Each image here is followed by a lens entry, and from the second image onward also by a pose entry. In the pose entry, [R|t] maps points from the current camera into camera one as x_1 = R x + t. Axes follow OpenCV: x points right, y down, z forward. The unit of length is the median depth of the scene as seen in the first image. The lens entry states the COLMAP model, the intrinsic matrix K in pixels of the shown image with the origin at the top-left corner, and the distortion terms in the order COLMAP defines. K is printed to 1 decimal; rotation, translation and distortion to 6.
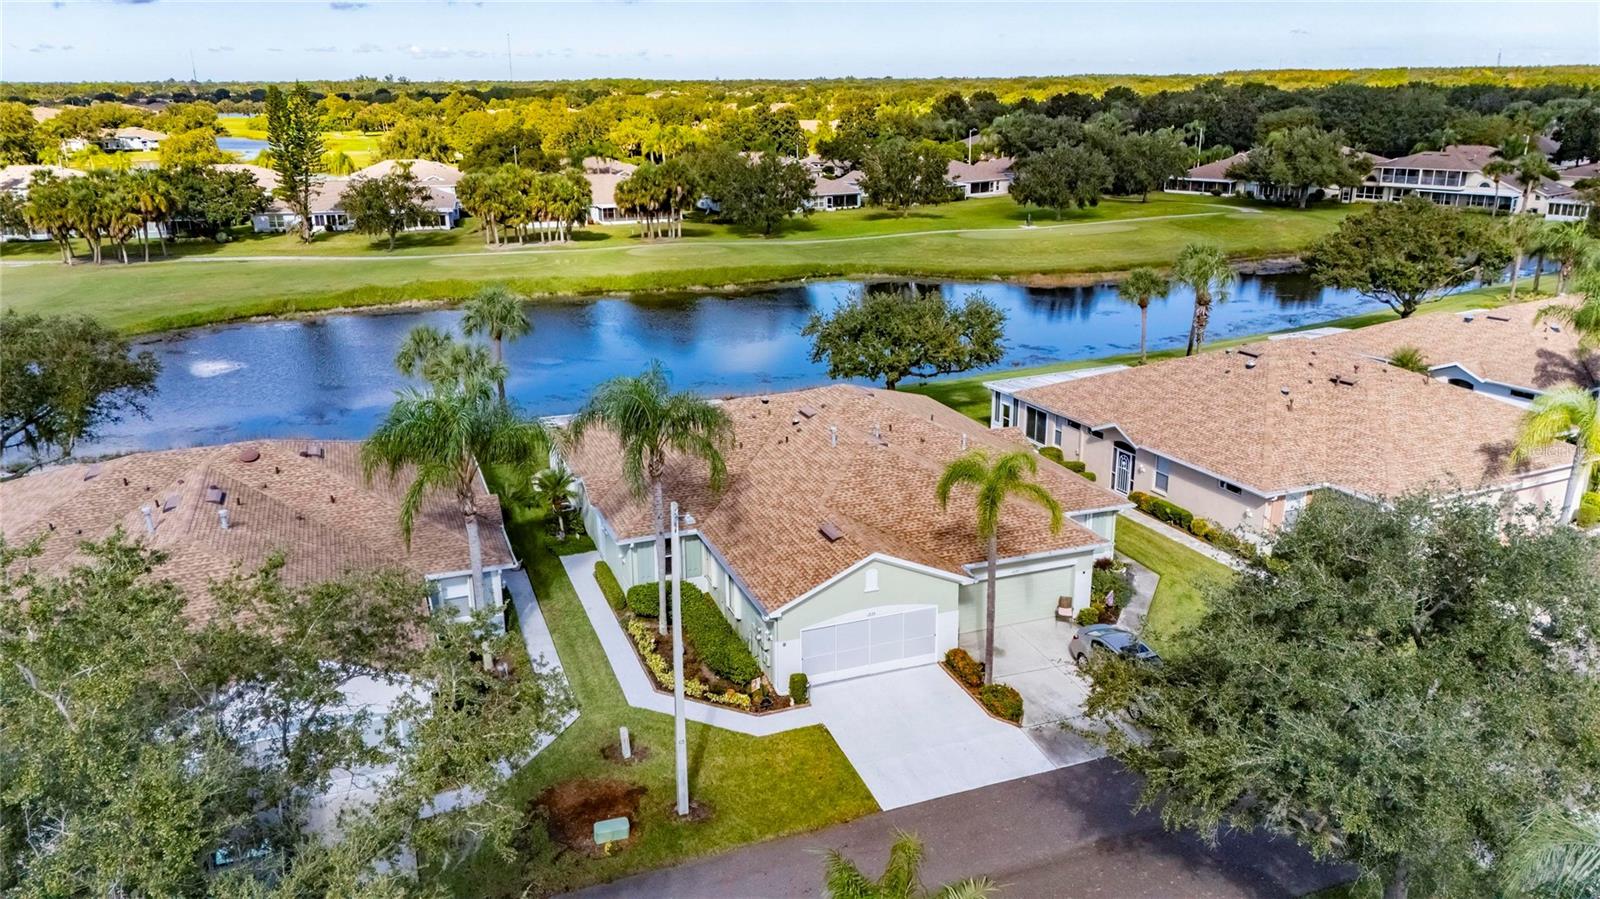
lens RADIAL K [[1153.4, 0, 800.0], [0, 1153.4, 449.5], [0, 0, 1]] dist [0.022161, -0.007782]
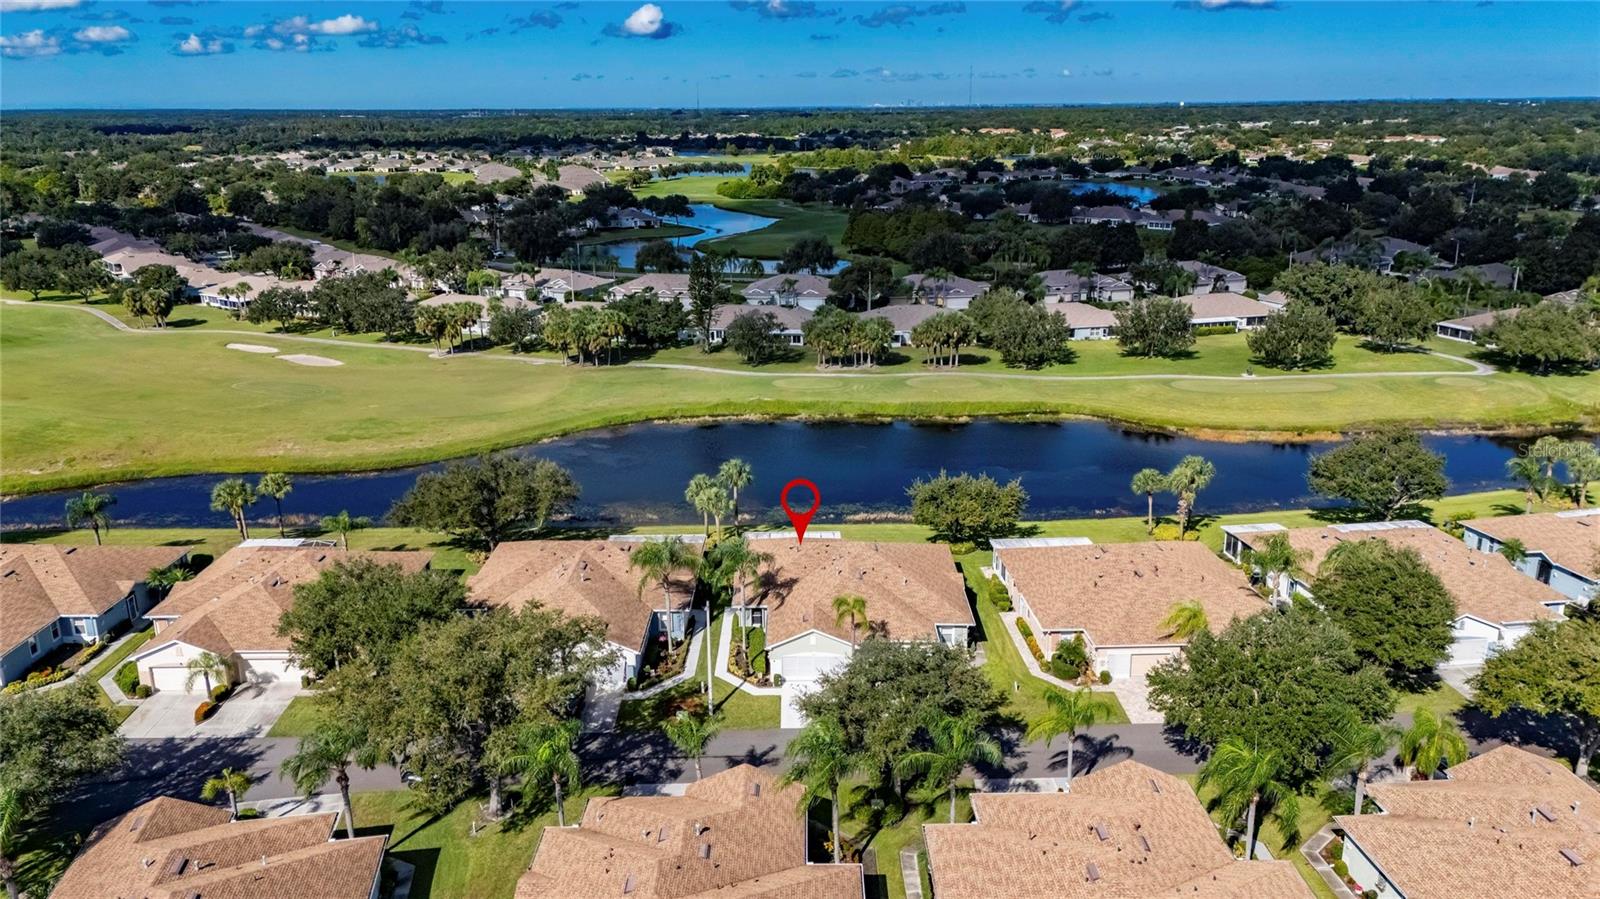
lens RADIAL K [[1153.4, 0, 800.0], [0, 1153.4, 449.5], [0, 0, 1]] dist [0.022161, -0.007782]
pose [[0.929036, 0.104937, -0.354797, 0.252560], [-0.111122, 0.993802, 0.002960, -0.085302], [0.352909, 0.036675, 0.934939, -0.376907]]
